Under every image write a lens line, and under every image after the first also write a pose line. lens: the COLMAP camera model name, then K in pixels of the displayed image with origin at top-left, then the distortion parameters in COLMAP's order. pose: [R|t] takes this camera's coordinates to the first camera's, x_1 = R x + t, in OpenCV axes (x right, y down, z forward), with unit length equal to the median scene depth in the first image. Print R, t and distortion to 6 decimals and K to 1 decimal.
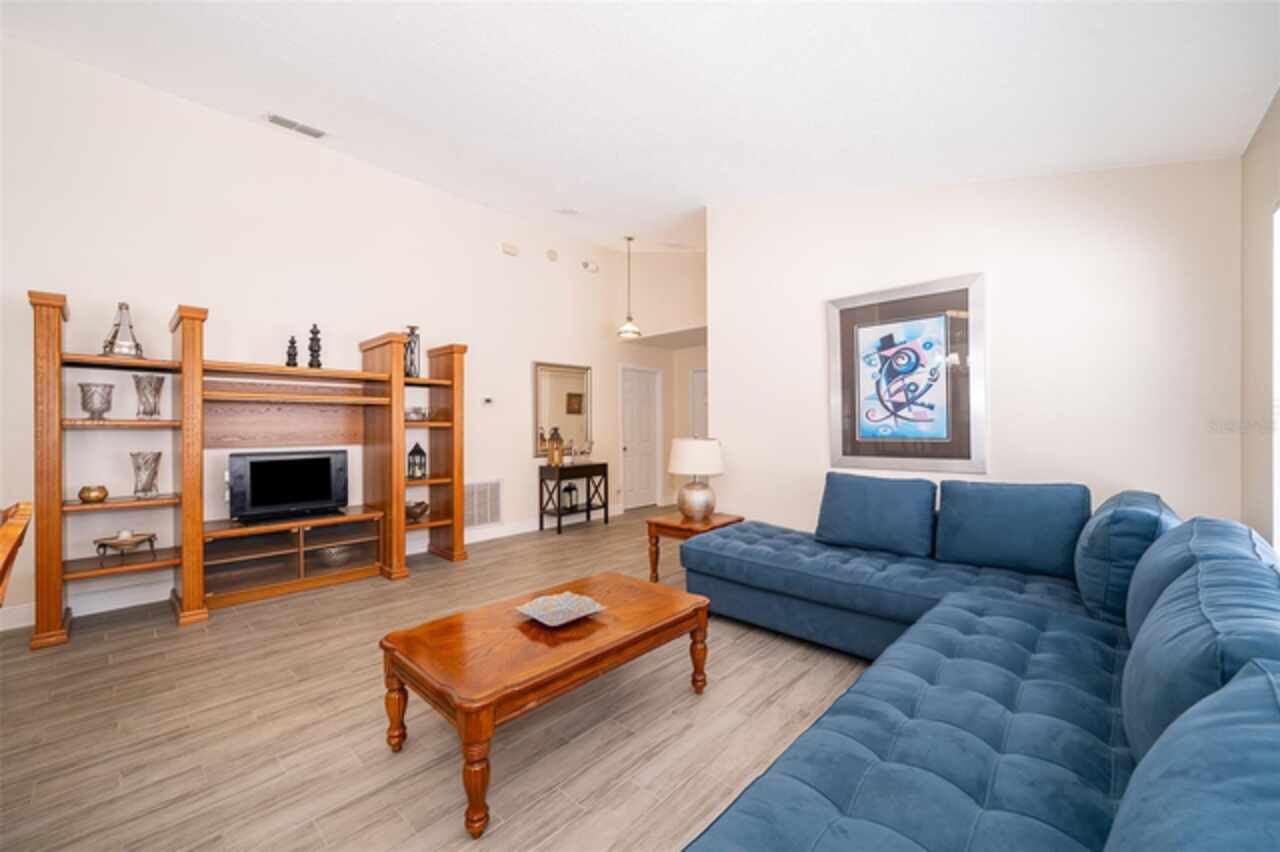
lens RADIAL K [[505.5, 0, 636.8], [0, 505.5, 426.9], [0, 0, 1]] dist [0.003688, 0.000005]
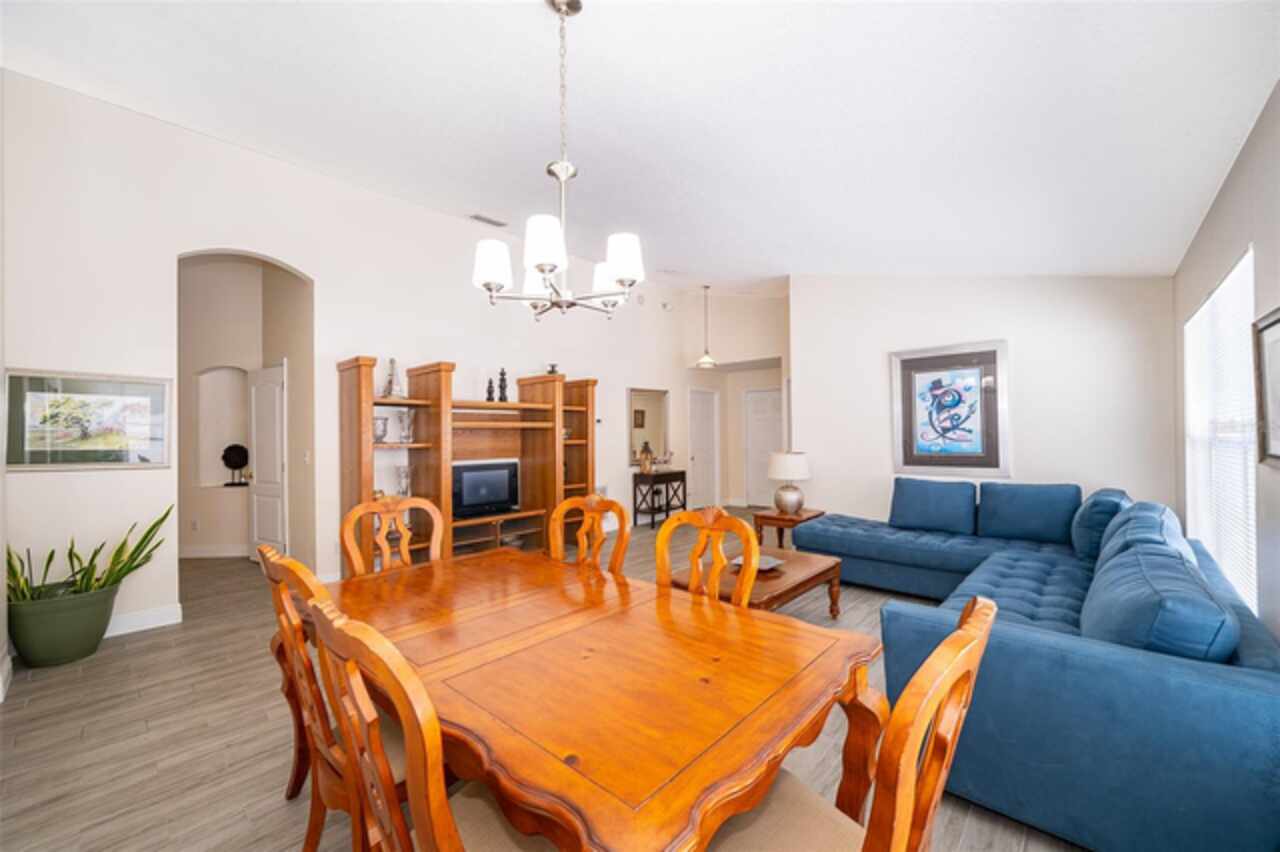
lens RADIAL K [[505.5, 0, 638.4], [0, 505.5, 430.0], [0, 0, 1]] dist [0.003688, 0.000005]
pose [[0.999949, -0.005019, 0.008732, -0.346591], [0.005061, 0.999975, -0.004873, -0.038482], [-0.008707, 0.004917, 0.999950, -0.396236]]
